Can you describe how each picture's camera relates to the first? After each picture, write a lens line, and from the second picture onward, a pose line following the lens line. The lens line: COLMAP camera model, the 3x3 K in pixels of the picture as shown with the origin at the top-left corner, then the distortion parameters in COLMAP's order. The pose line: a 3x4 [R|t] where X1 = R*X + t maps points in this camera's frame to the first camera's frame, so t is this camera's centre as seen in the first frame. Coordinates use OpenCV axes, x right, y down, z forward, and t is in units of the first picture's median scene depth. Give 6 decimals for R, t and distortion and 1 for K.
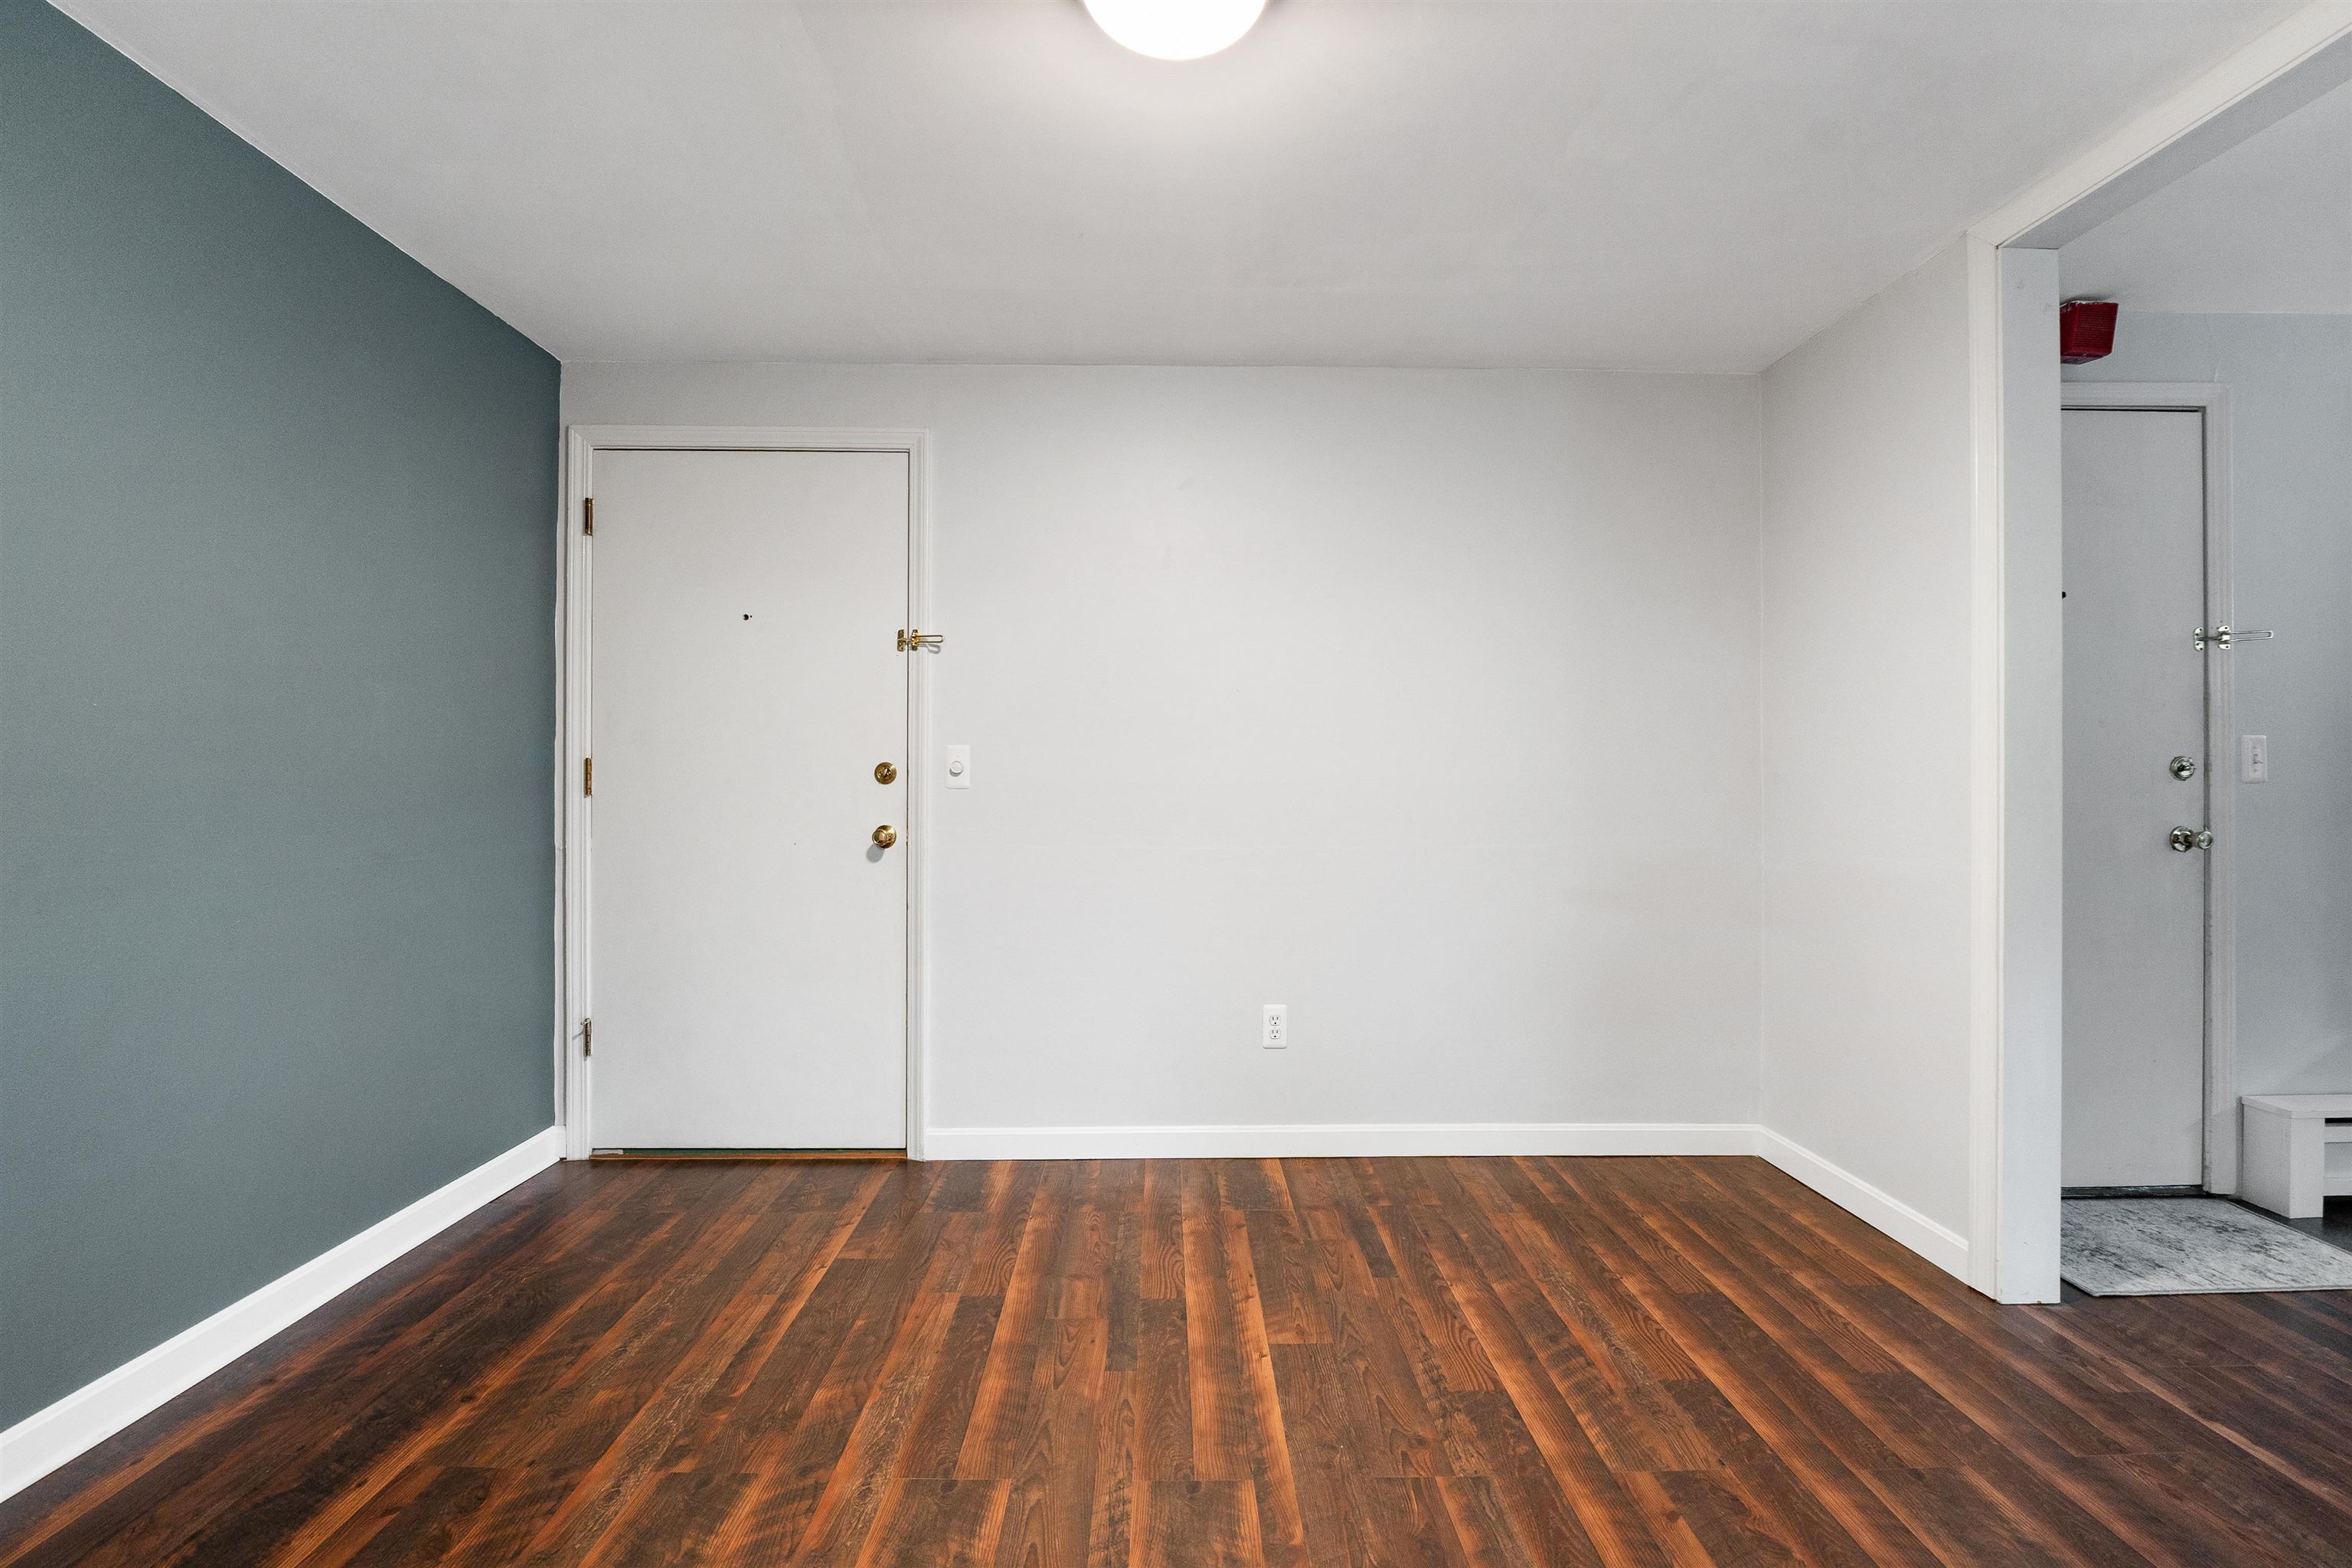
lens RADIAL K [[989.5, 0, 1166.6], [0, 989.5, 770.2], [0, 0, 1]] dist [-0.011499, 0.000508]
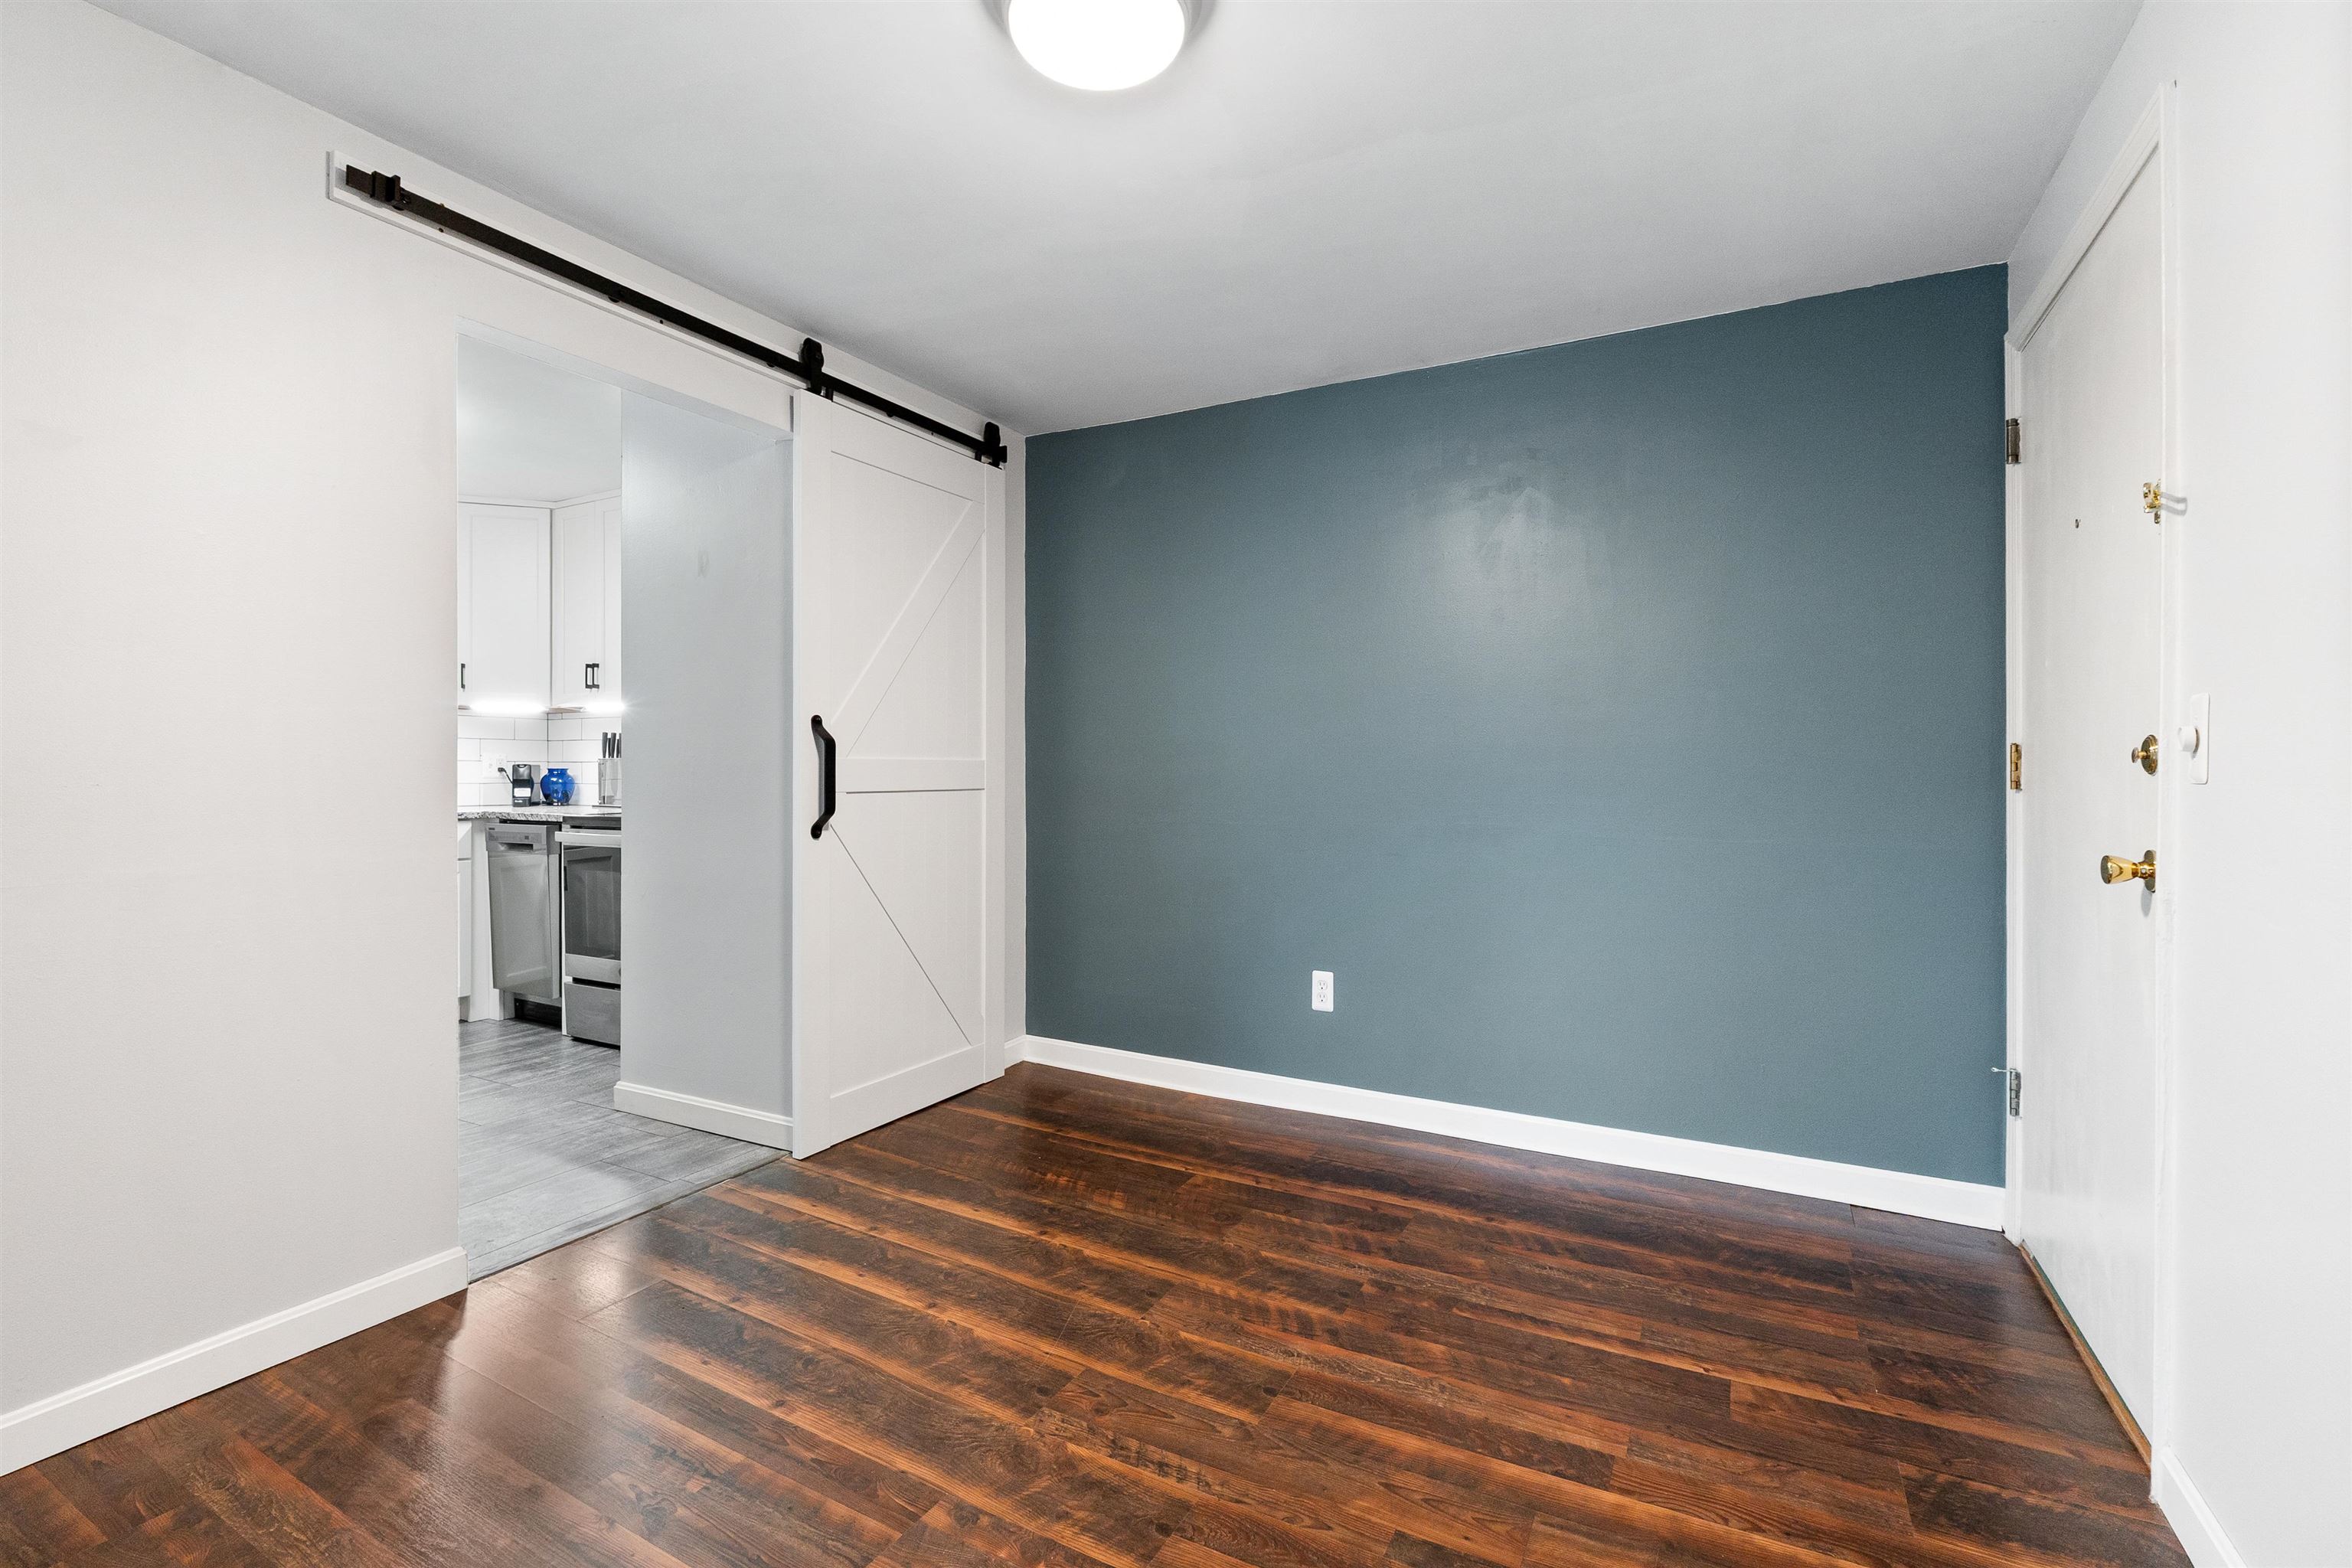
lens RADIAL K [[1018.5, 0, 1165.1], [0, 1018.5, 787.1], [0, 0, 1]] dist [-0.010251, 0.000801]
pose [[-0.490726, 0.004017, -0.871304, 0.686599], [0.004363, 0.999988, 0.002153, 0.025377], [0.871303, -0.002745, -0.490738, 1.185789]]
